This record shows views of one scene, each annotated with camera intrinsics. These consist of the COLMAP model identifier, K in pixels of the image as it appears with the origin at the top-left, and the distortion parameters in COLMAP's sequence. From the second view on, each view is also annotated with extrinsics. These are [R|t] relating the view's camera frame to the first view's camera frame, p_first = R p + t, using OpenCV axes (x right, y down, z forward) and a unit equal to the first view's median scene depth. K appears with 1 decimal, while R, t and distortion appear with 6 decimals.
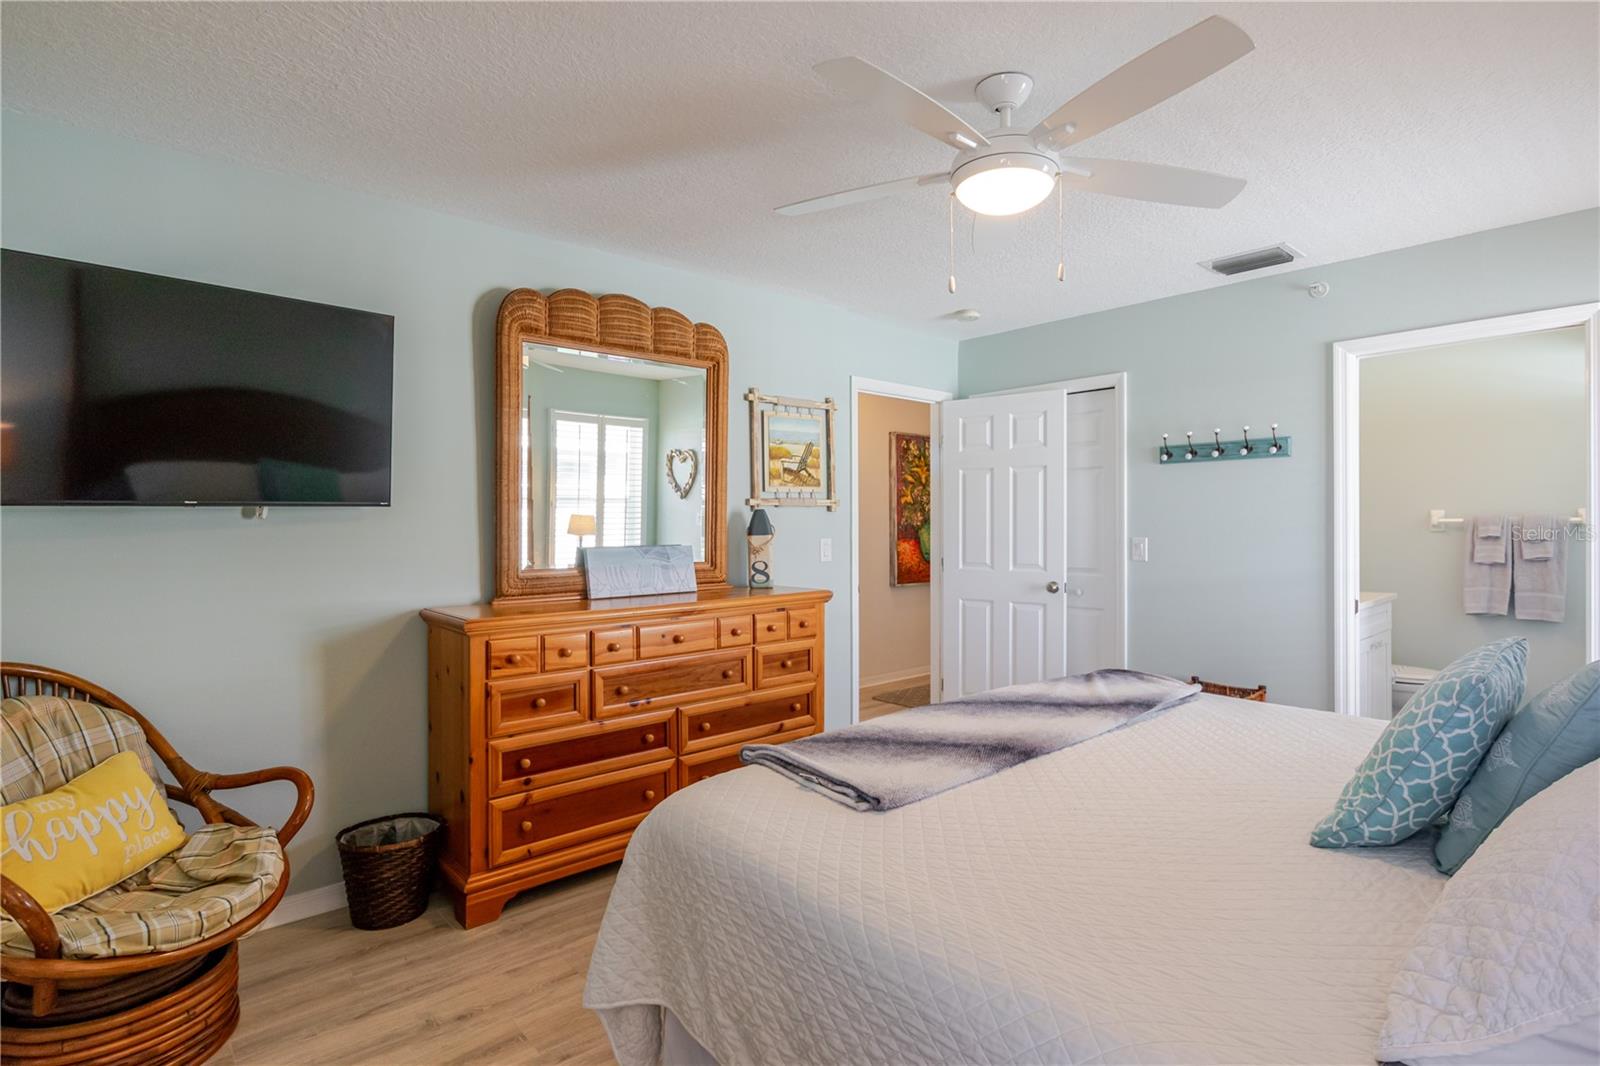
lens RADIAL K [[794.9, 0, 802.5], [0, 794.9, 532.9], [0, 0, 1]] dist [-0.012170, -0.000022]
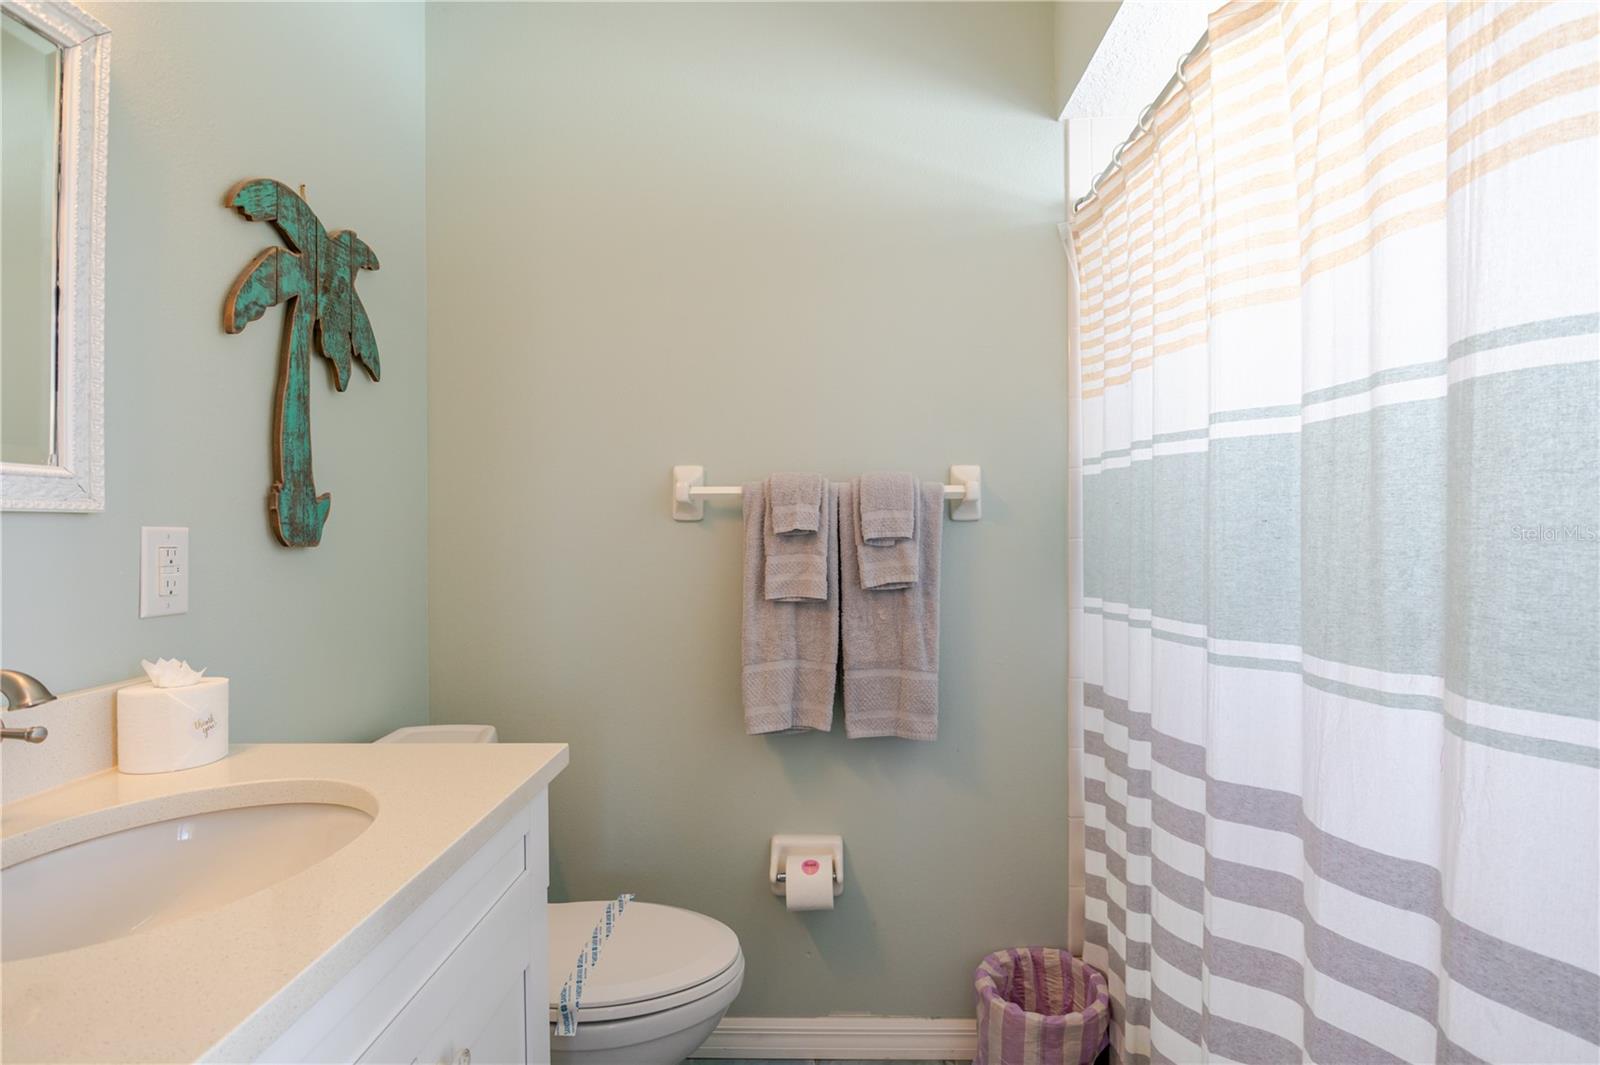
lens RADIAL K [[794.9, 0, 805.3], [0, 794.9, 543.8], [0, 0, 1]] dist [-0.012170, -0.000022]
pose [[0.675175, -0.010833, 0.737578, 0.590895], [0.004329, 0.999933, 0.010723, 0.006360], [-0.737645, -0.004047, 0.675176, 0.737444]]
